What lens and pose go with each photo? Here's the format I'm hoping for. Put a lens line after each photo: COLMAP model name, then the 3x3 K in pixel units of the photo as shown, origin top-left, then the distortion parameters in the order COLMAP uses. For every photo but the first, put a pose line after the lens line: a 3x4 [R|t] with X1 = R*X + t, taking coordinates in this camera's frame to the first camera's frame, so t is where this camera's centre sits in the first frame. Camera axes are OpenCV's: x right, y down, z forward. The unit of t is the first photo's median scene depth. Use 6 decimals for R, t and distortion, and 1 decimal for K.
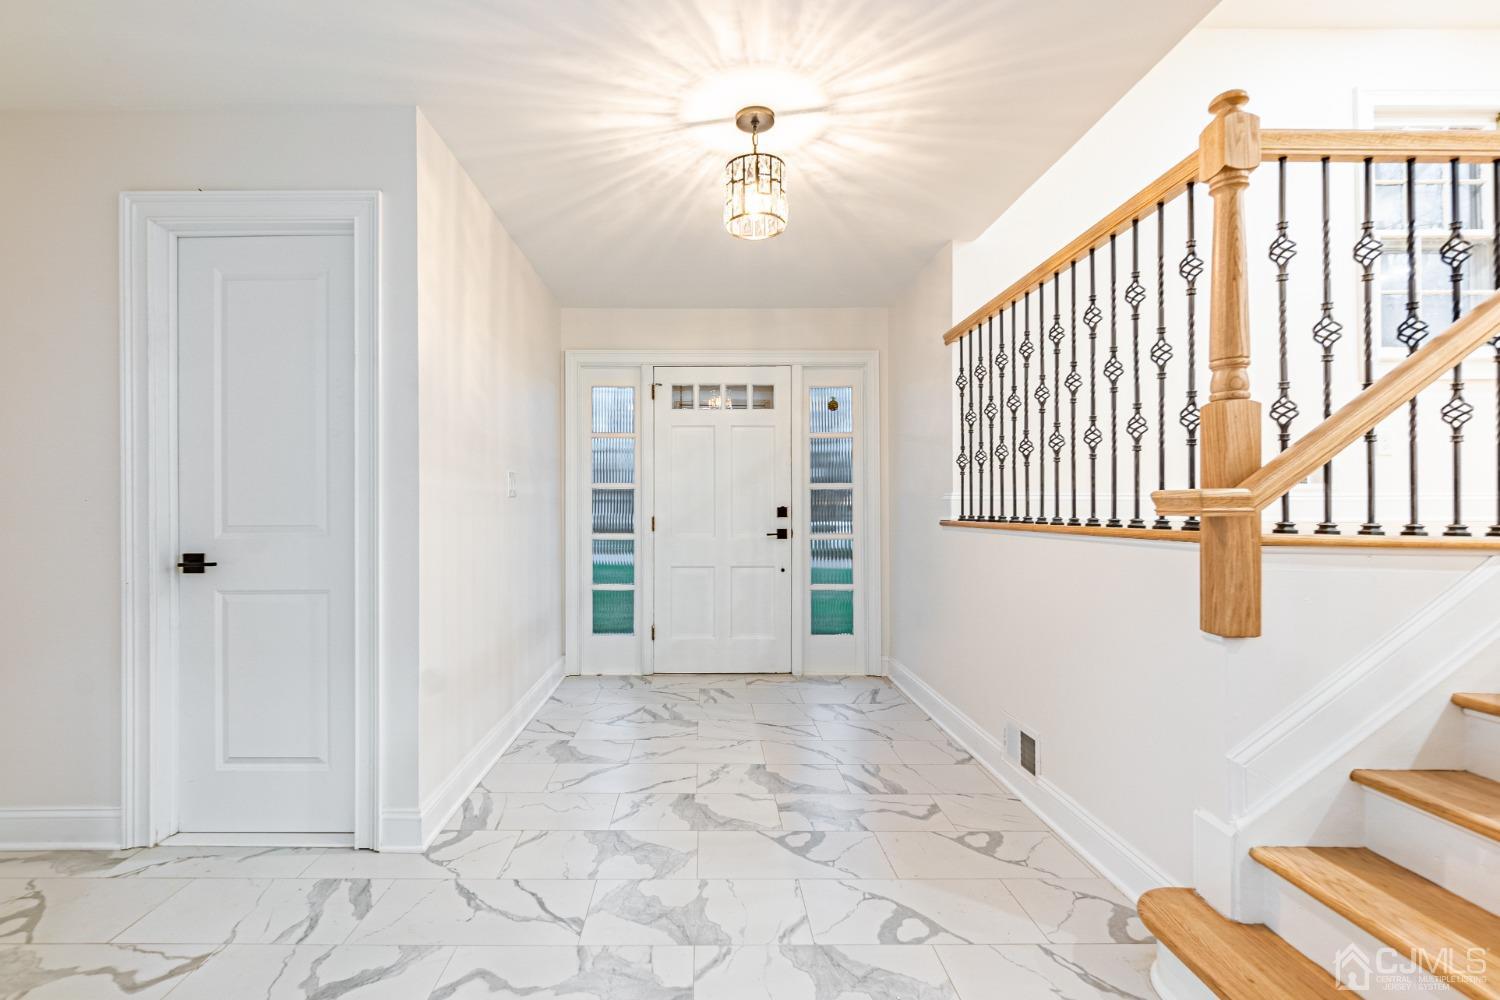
lens RADIAL K [[660.4, 0, 751.4], [0, 660.4, 511.2], [0, 0, 1]] dist [-0.001251, 0.000047]
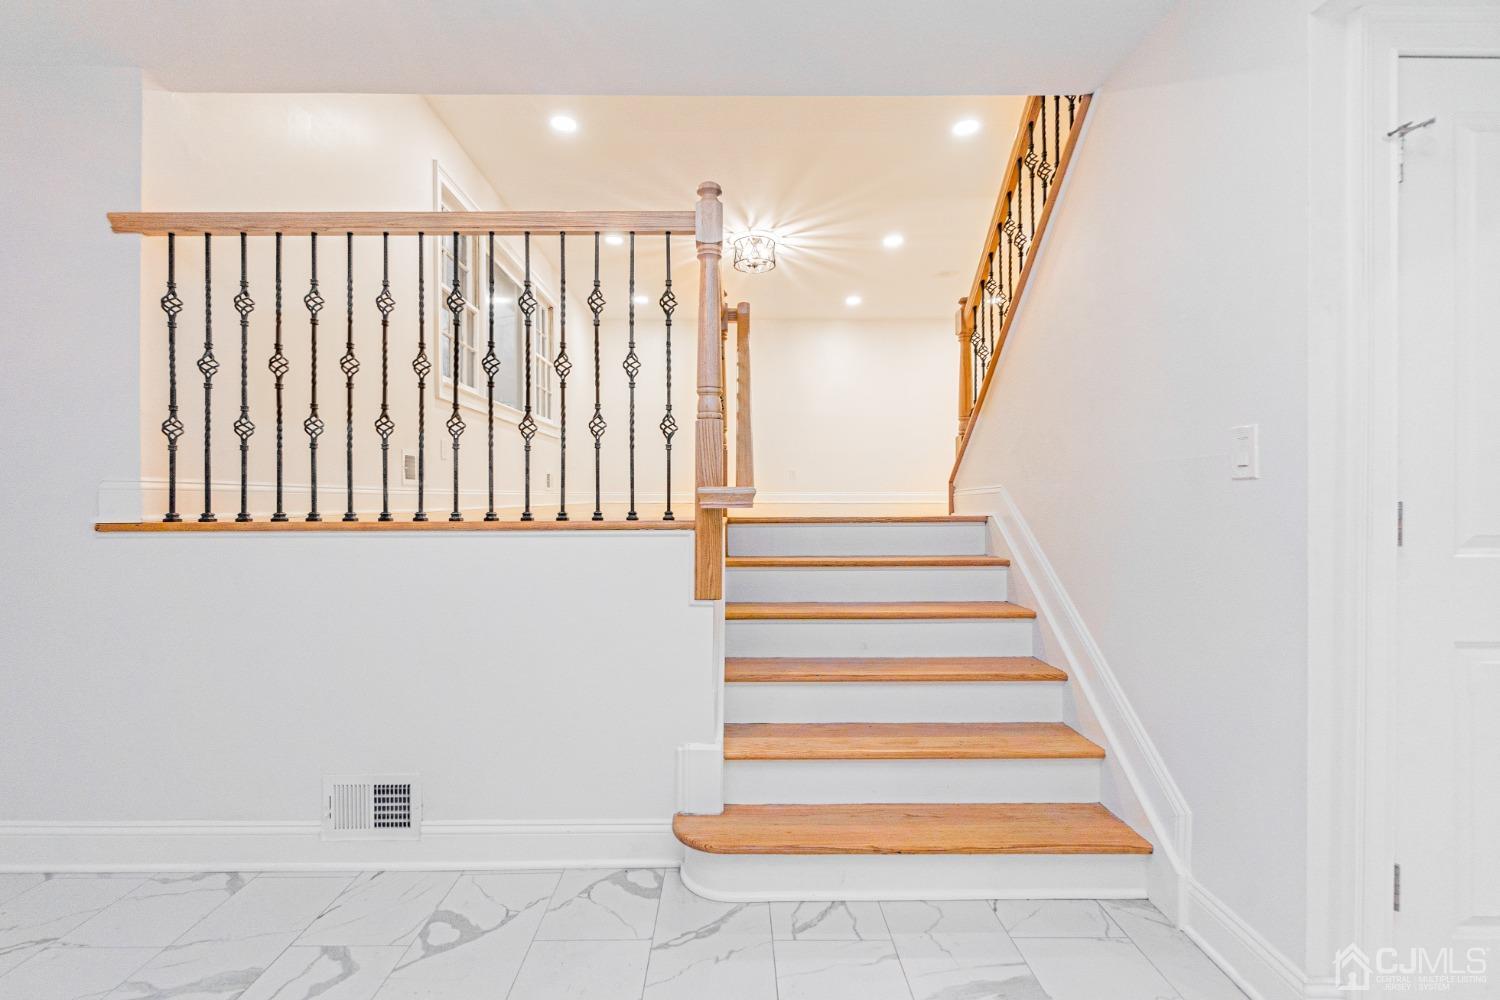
lens RADIAL K [[599.7, 0, 713.3], [0, 599.7, 523.5], [0, 0, 1]] dist [-0.015477, -0.000113]
pose [[0.054845, -0.000496, 0.998495, -0.334415], [0.005576, 0.999984, 0.000190, 0.028181], [-0.998479, 0.005557, 0.054847, 0.673800]]
